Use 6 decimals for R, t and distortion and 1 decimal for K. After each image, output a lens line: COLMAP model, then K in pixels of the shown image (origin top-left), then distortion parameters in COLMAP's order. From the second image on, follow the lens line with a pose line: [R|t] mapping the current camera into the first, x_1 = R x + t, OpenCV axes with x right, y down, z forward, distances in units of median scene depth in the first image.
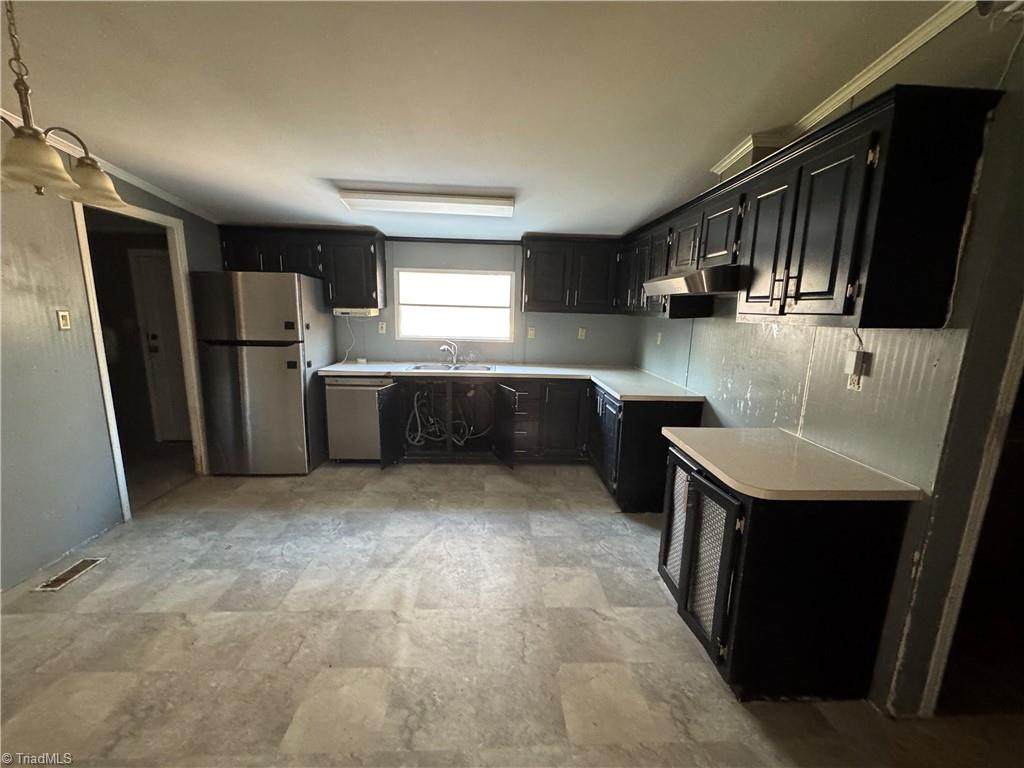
lens RADIAL K [[401.7, 0, 515.5], [0, 401.7, 384.1], [0, 0, 1]] dist [-0.000844, 0.000253]
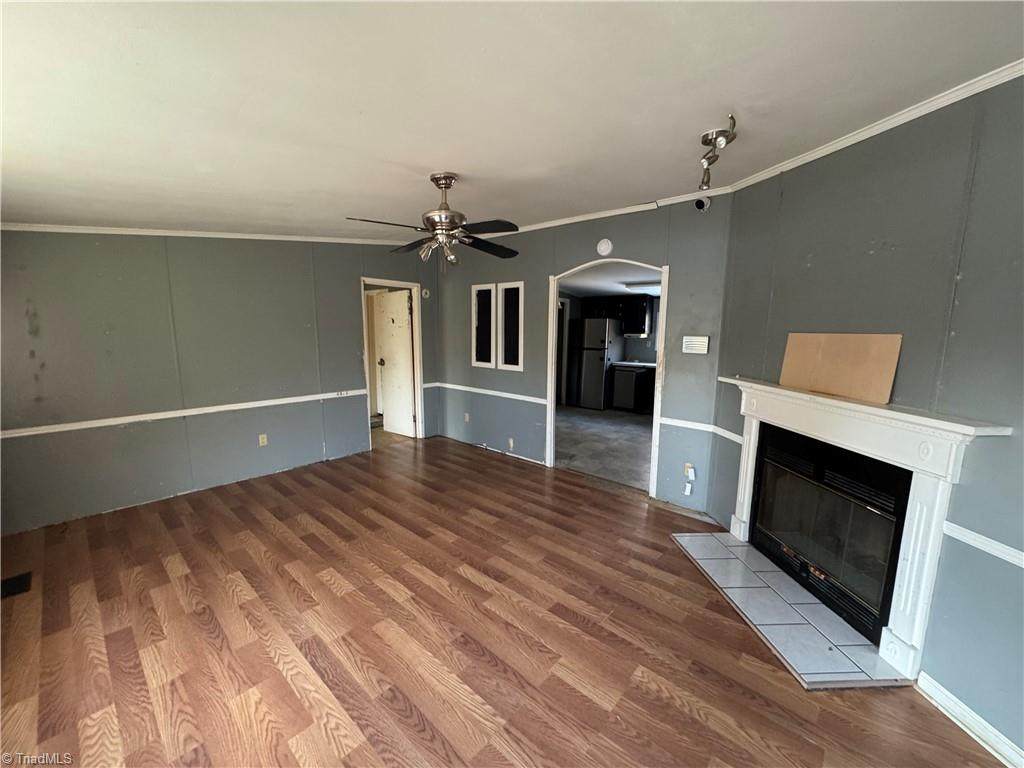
lens RADIAL K [[401.7, 0, 512.2], [0, 401.7, 388.8], [0, 0, 1]] dist [-0.000844, 0.000253]
pose [[0.711667, 0.086631, -0.697155, 0.633350], [-0.124690, 0.992188, -0.003992, 0.179420], [0.691363, 0.089769, 0.716909, -0.893898]]
